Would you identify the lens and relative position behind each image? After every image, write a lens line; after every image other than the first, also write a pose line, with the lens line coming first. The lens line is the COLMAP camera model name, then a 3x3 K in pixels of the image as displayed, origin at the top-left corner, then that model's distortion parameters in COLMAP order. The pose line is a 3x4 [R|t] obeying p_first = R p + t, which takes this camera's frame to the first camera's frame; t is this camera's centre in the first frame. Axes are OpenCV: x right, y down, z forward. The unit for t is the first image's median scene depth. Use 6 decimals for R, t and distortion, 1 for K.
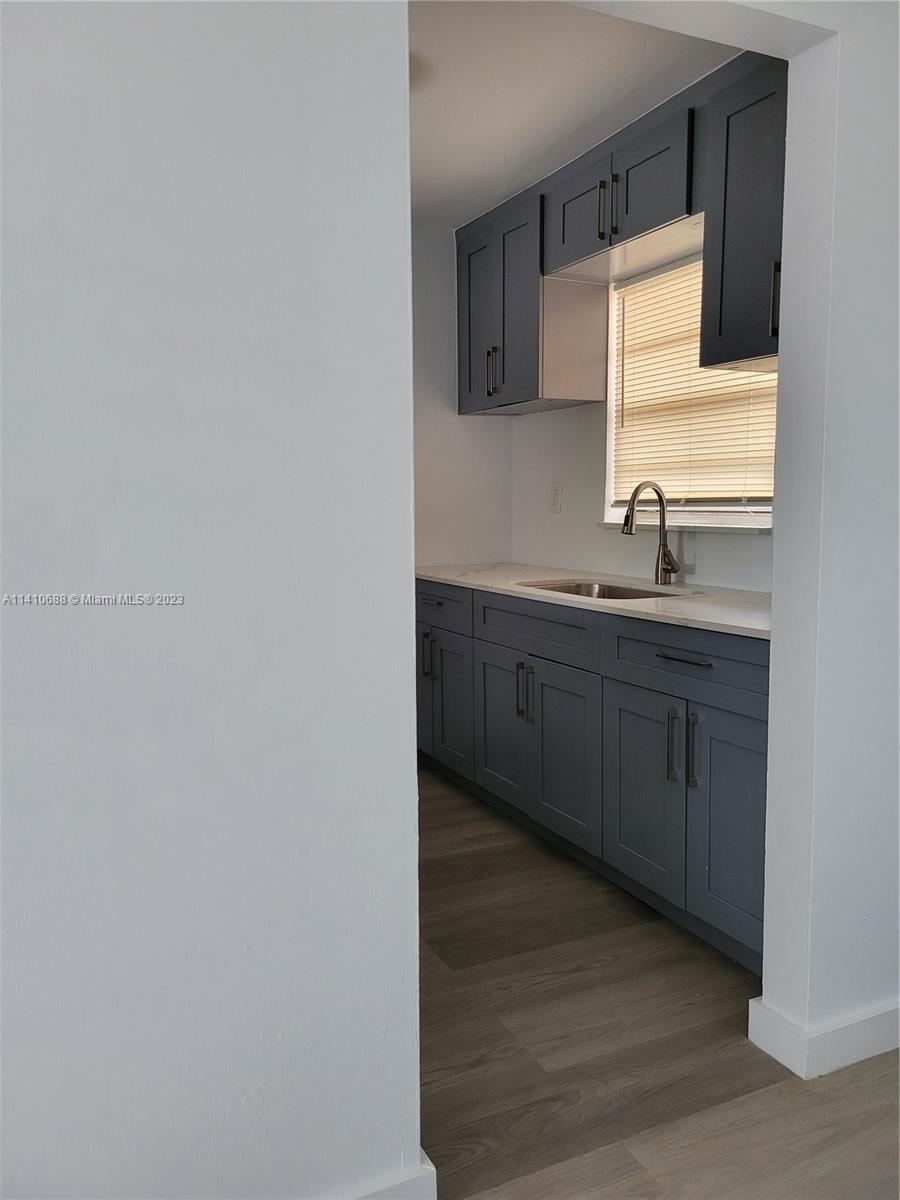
lens RADIAL K [[908.5, 0, 444.1], [0, 908.5, 585.9], [0, 0, 1]] dist [0.044809, -0.003435]
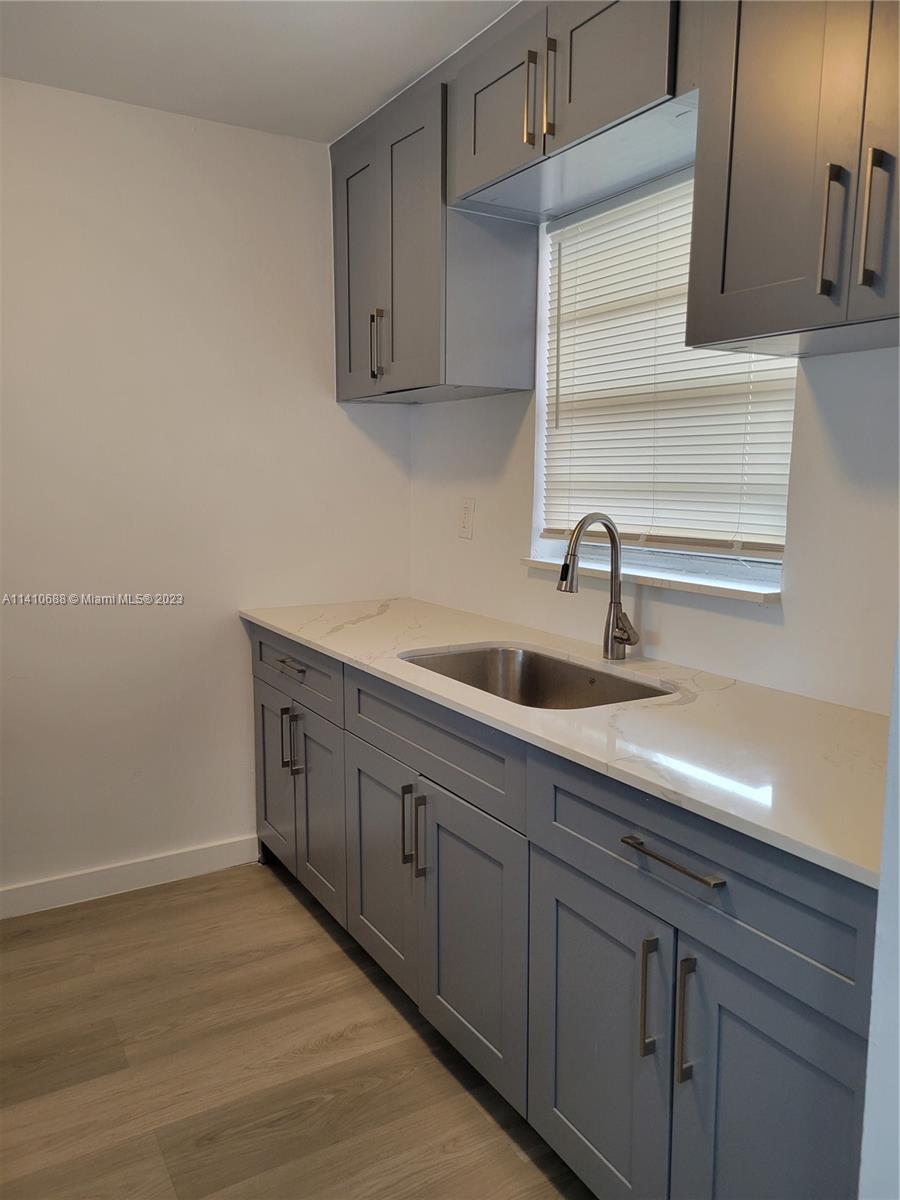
lens RADIAL K [[898.1, 0, 451.7], [0, 898.1, 596.5], [0, 0, 1]] dist [0.026821, -0.015931]
pose [[0.995640, 0.000335, 0.093284, 0.052501], [-0.003985, 0.999234, 0.038942, -0.075967], [-0.093199, -0.039144, 0.994878, 0.330390]]
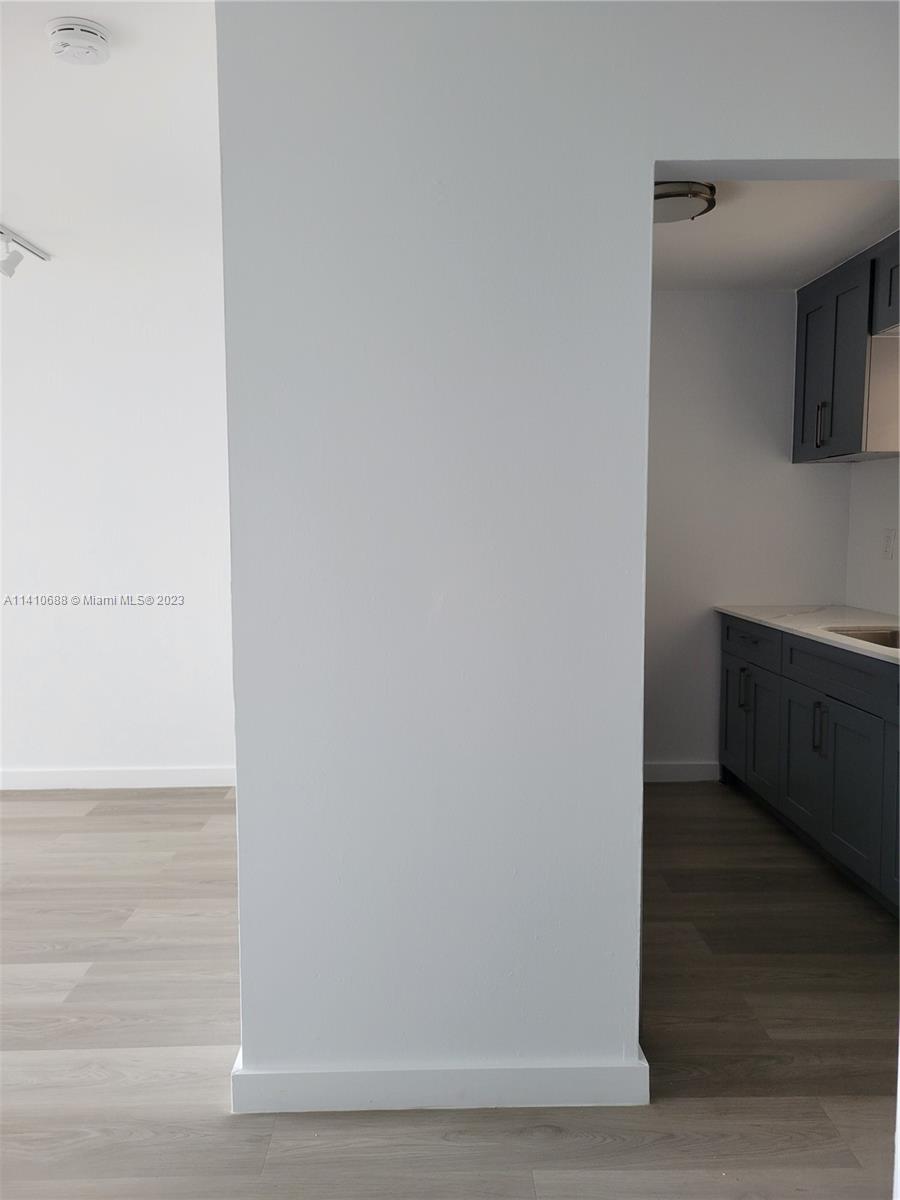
lens RADIAL K [[907.8, 0, 430.8], [0, 907.8, 606.2], [0, 0, 1]] dist [0.042426, -0.033041]
pose [[0.906114, 0.045500, -0.420581, 0.113749], [-0.046423, 0.998889, 0.008048, -0.015680], [0.420480, 0.012232, 0.907219, -0.170553]]
